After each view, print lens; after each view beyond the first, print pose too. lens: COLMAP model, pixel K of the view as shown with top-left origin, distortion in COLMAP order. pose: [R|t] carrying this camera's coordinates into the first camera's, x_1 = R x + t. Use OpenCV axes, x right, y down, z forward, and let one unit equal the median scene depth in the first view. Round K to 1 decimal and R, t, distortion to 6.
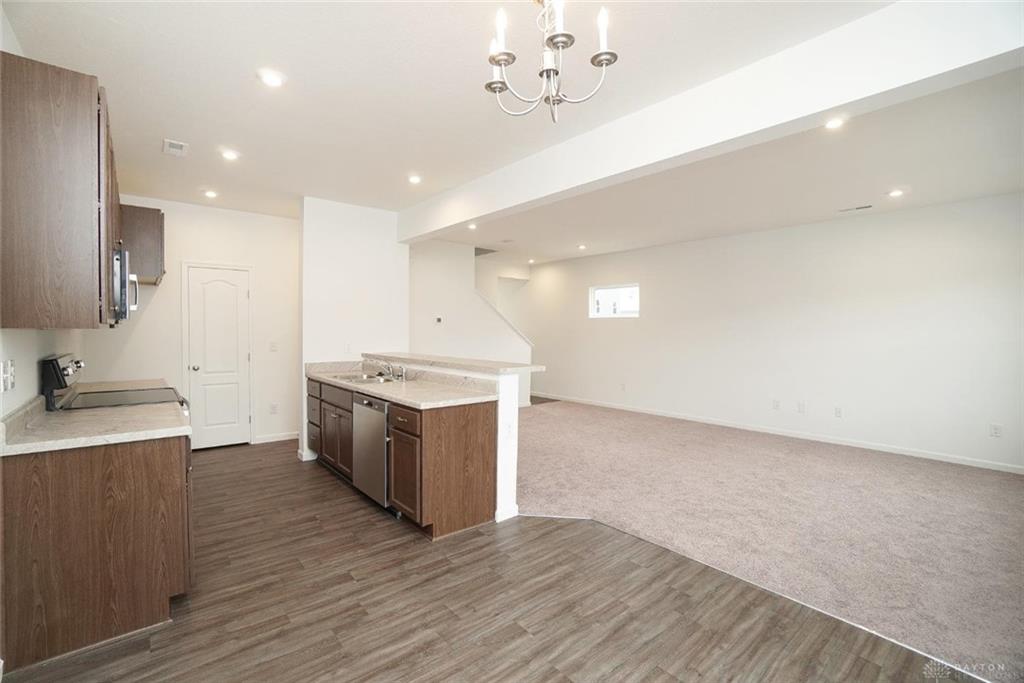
lens RADIAL K [[452.0, 0, 501.1], [0, 452.0, 342.7], [0, 0, 1]] dist [-0.061986, 0.020705]
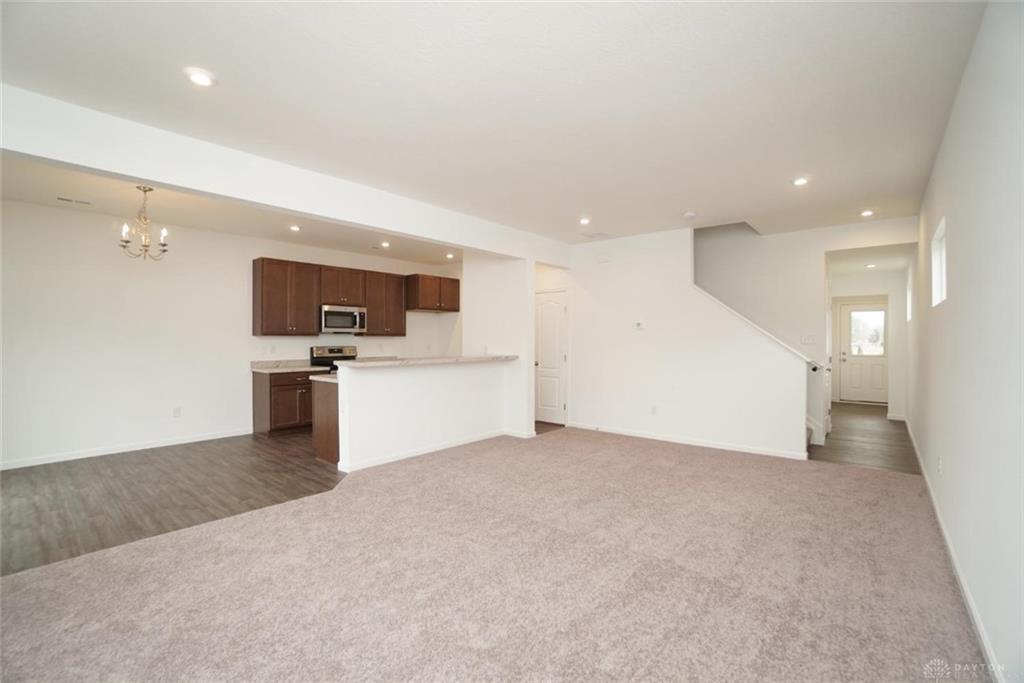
lens RADIAL K [[452.0, 0, 501.1], [0, 452.0, 342.7], [0, 0, 1]] dist [-0.061986, 0.020705]
pose [[0.160896, 0.002895, -0.986967, 1.420107], [-0.028952, 0.999579, -0.001788, -0.014012], [0.986547, 0.028862, 0.160913, 1.222587]]
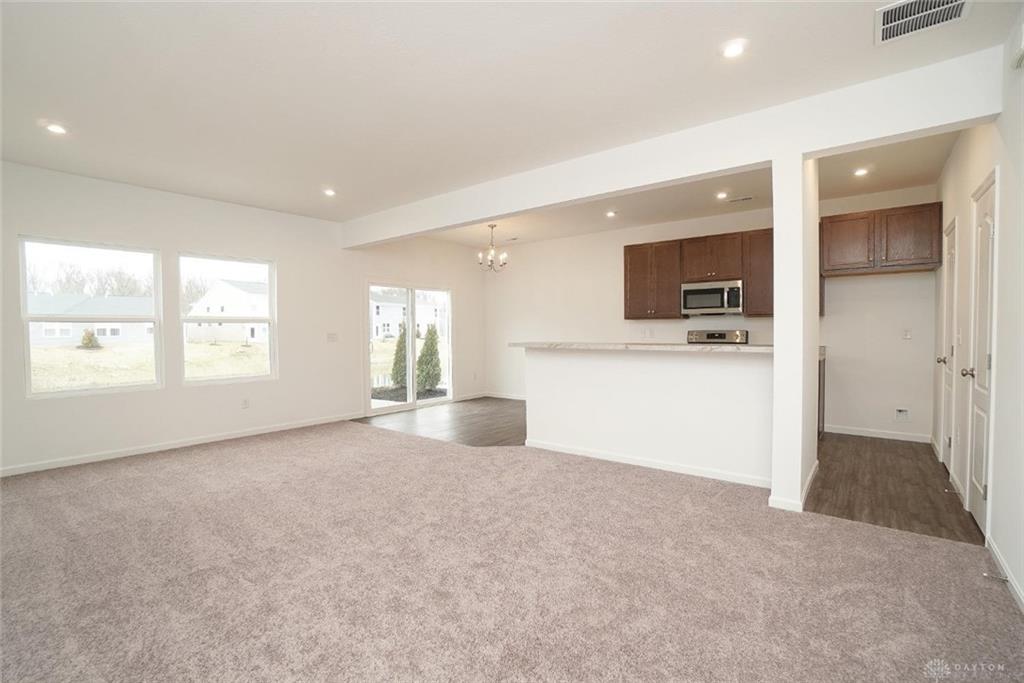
lens RADIAL K [[452.0, 0, 501.1], [0, 452.0, 342.7], [0, 0, 1]] dist [-0.061986, 0.020705]
pose [[-0.978099, 0.008726, -0.207958, 0.418120], [-0.003163, 0.998383, 0.056766, -0.026719], [0.208117, 0.056180, -0.976489, 2.349346]]
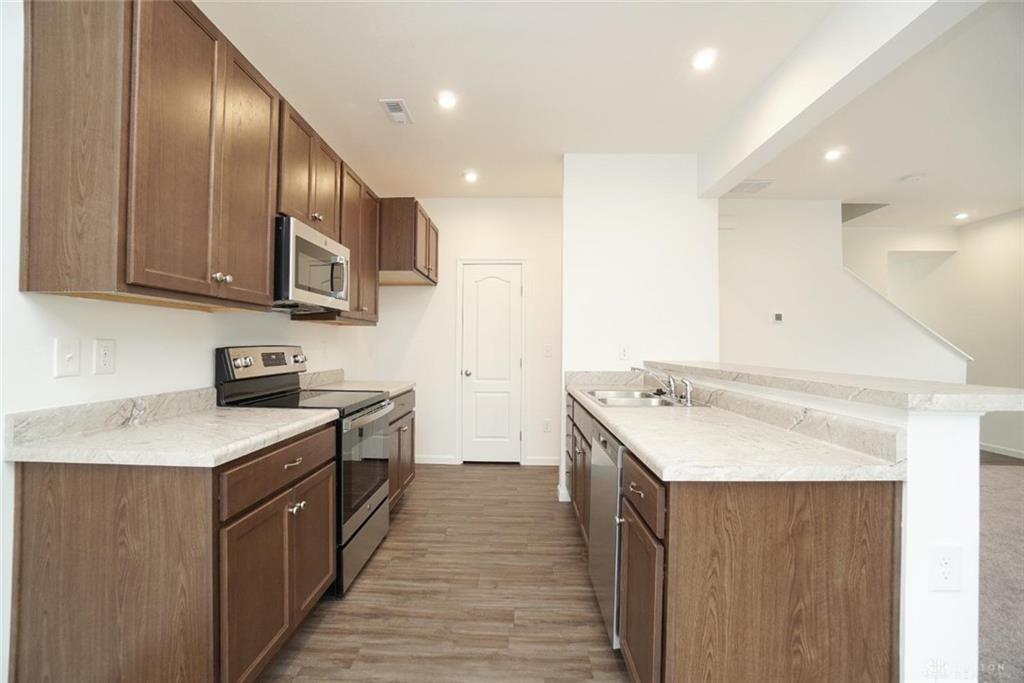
lens RADIAL K [[452.0, 0, 501.1], [0, 452.0, 342.7], [0, 0, 1]] dist [-0.061986, 0.020705]
pose [[0.744503, -0.005918, -0.667593, -0.013530], [-0.020127, 0.999307, -0.031304, 0.031882], [0.667316, 0.036743, 0.743868, 0.497438]]
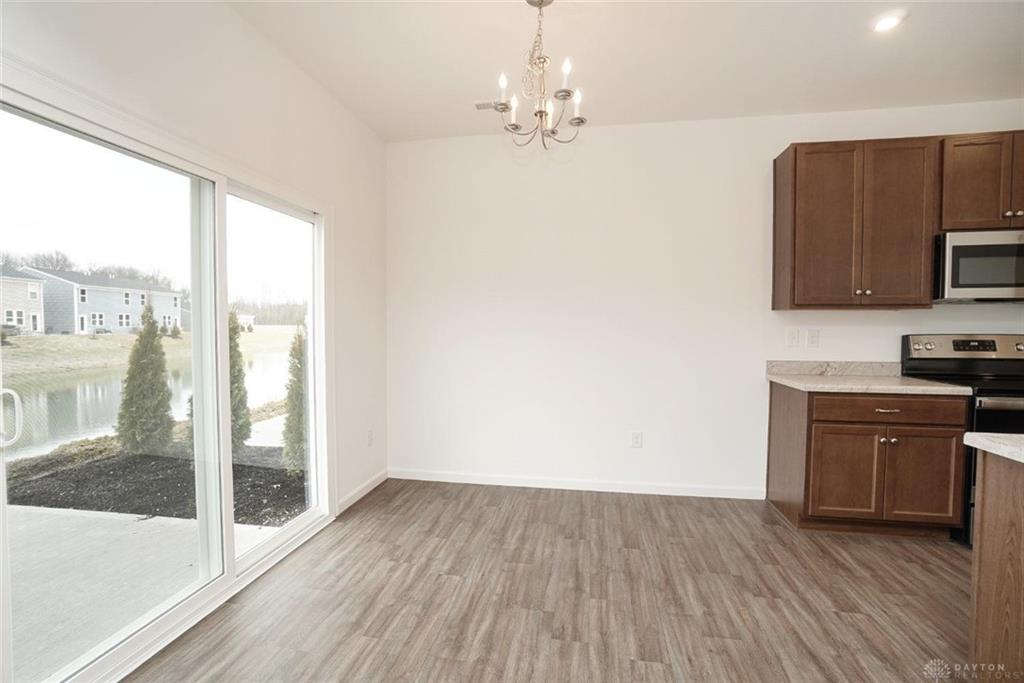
lens RADIAL K [[468.0, 0, 497.9], [0, 468.0, 341.9], [0, 0, 1]] dist [-0.064961, 0.022652]
pose [[-0.773797, 0.016378, -0.633222, 0.483110], [-0.026207, 0.997982, 0.057837, 0.010449], [0.632891, 0.061349, -0.771806, 0.881042]]
